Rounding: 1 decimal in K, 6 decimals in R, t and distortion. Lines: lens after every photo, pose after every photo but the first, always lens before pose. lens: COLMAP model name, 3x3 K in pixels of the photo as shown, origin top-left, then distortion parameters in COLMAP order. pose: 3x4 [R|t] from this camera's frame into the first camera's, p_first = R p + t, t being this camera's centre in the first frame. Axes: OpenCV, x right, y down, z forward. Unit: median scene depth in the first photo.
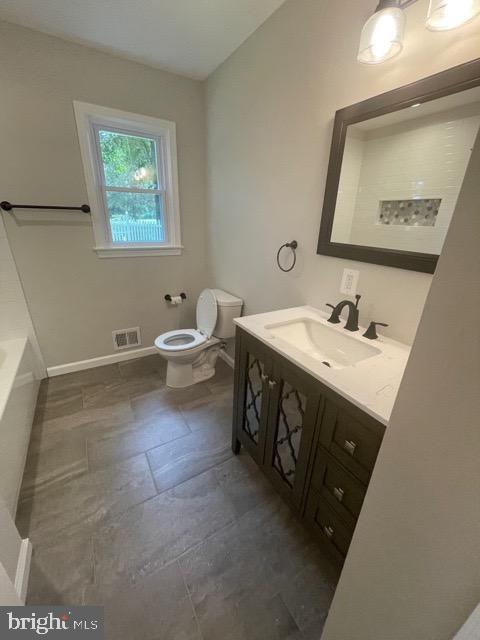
lens RADIAL K [[260.0, 0, 240.0], [0, 260.0, 320.0], [0, 0, 1]] dist [0.000083, -0.000030]
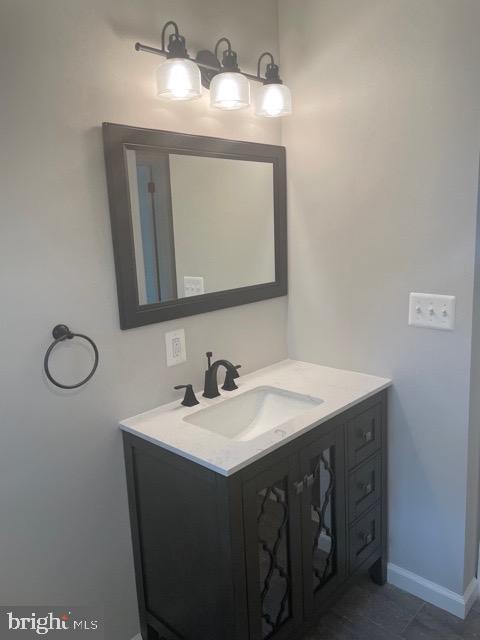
lens RADIAL K [[468.6, 0, 240.0], [0, 468.6, 320.0], [0, 0, 1]] dist [0.099817, -0.002006]
pose [[-0.260977, -0.201718, 0.944034, -0.530650], [0.390402, 0.872330, 0.294323, -0.327102], [-0.882880, 0.445364, -0.148908, 0.610384]]
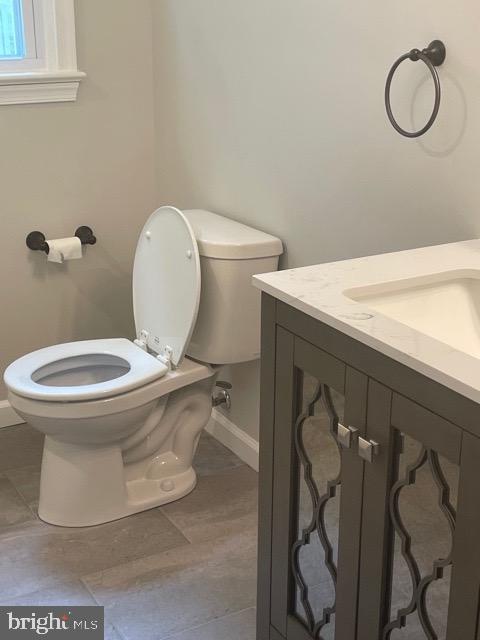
lens RADIAL K [[969.2, 0, 240.0], [0, 969.2, 320.0], [0, 0, 1]] dist [0.118064, 0.030285]
pose [[0.999183, -0.019422, -0.035453, 0.000261], [0.018380, 0.999396, -0.029494, 0.058159], [0.036004, 0.028819, 0.998936, -0.175386]]
